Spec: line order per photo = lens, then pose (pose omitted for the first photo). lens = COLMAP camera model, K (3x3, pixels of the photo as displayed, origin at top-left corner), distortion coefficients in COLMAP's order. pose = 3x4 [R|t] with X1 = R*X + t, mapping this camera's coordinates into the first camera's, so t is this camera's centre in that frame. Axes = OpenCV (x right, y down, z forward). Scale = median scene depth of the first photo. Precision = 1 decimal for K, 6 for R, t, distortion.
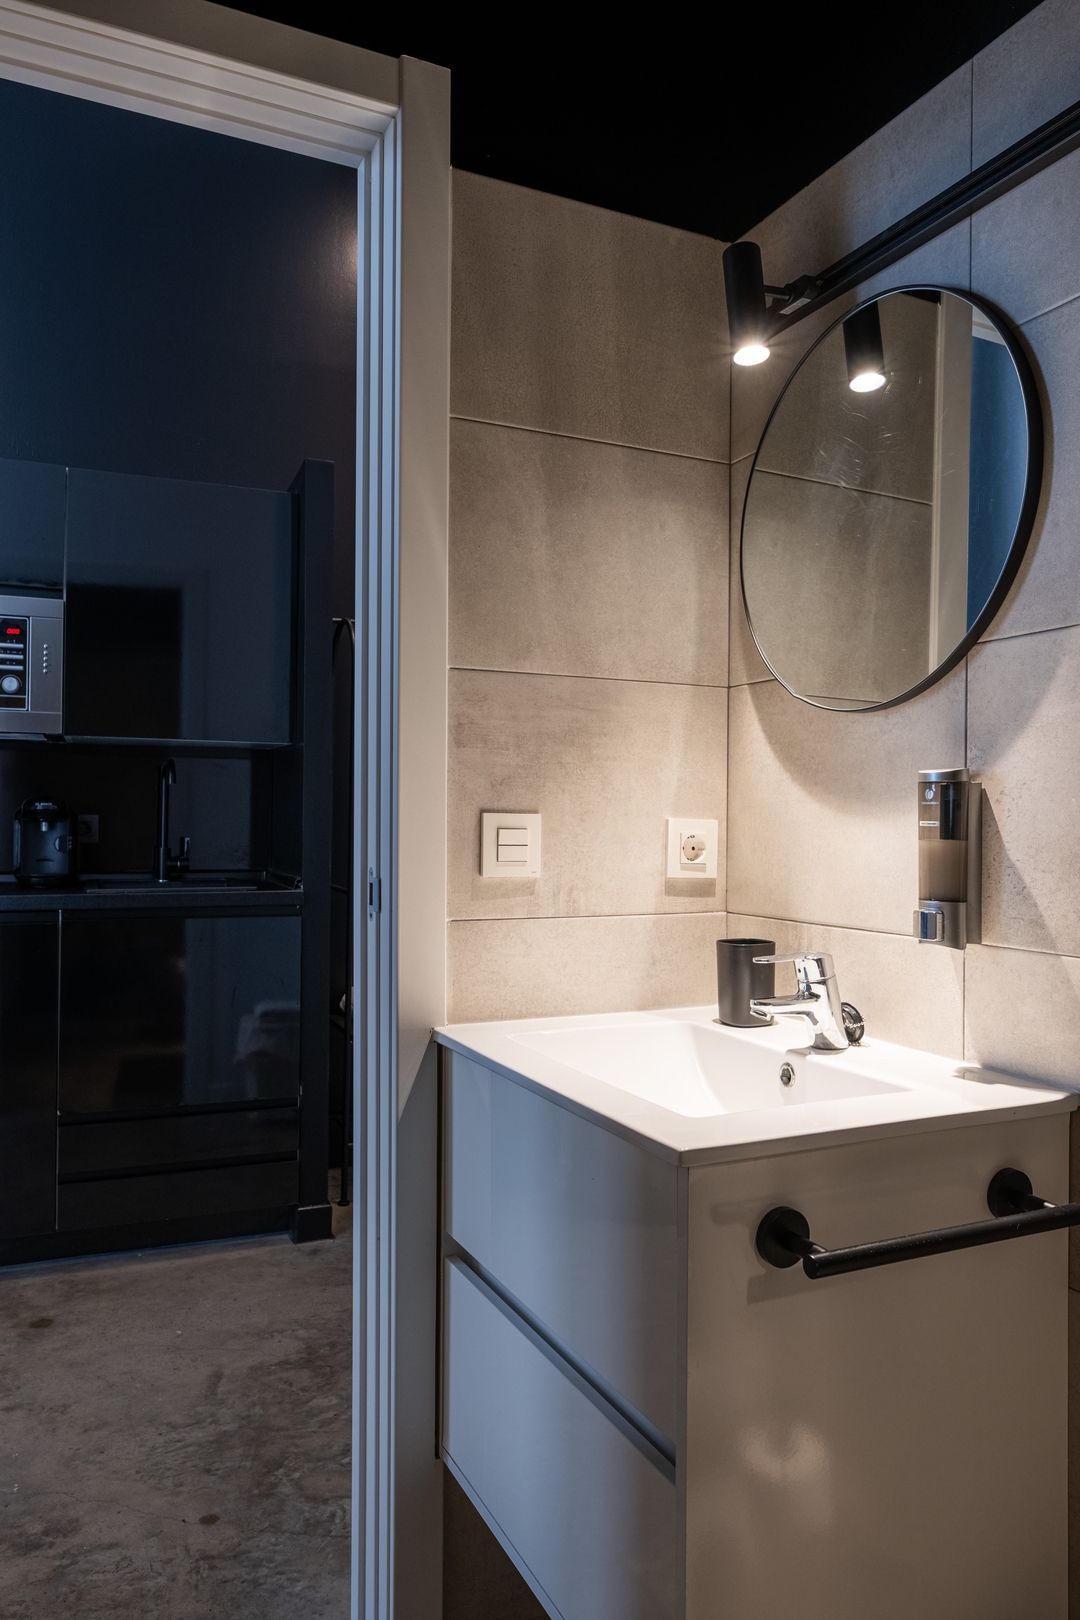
lens RADIAL K [[1140.7, 0, 538.6], [0, 1140.7, 812.7], [0, 0, 1]] dist [-0.003761, 0.002810]
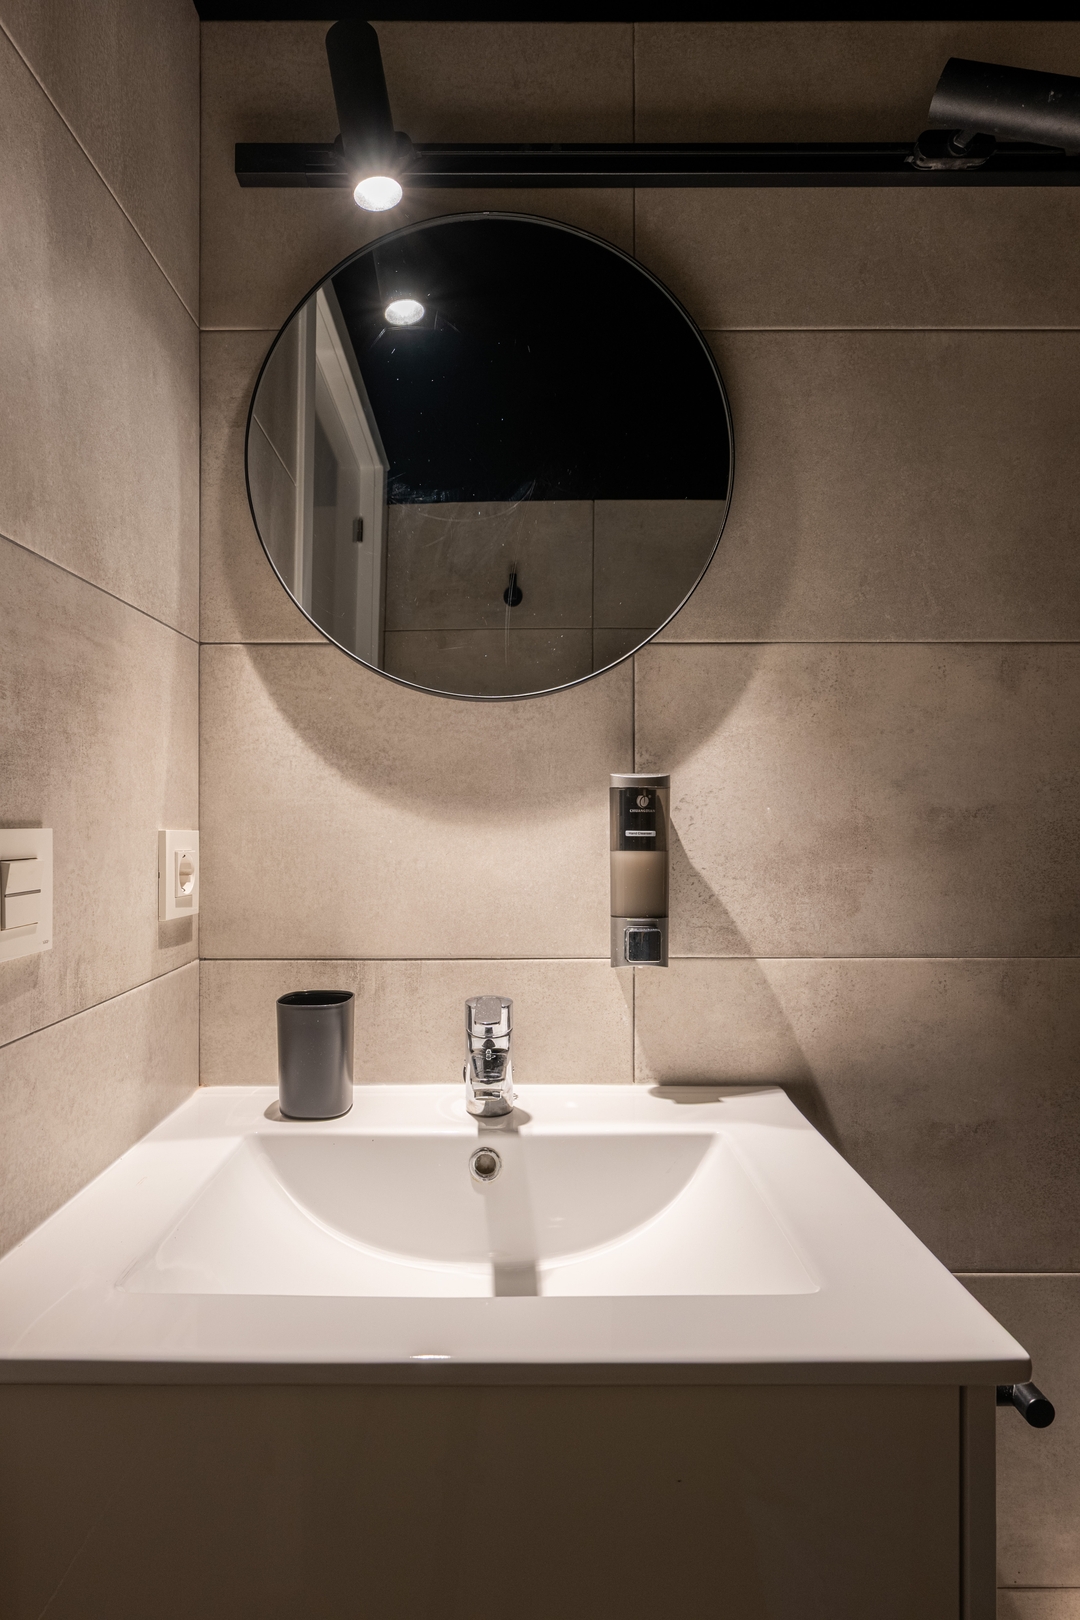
lens RADIAL K [[891.6, 0, 538.6], [0, 891.6, 813.5], [0, 0, 1]] dist [0.001864, -0.000803]
pose [[0.424574, -0.005031, 0.905379, -0.327279], [-0.002447, 0.999975, 0.006705, -0.010590], [-0.905390, -0.005062, 0.424551, 0.755558]]
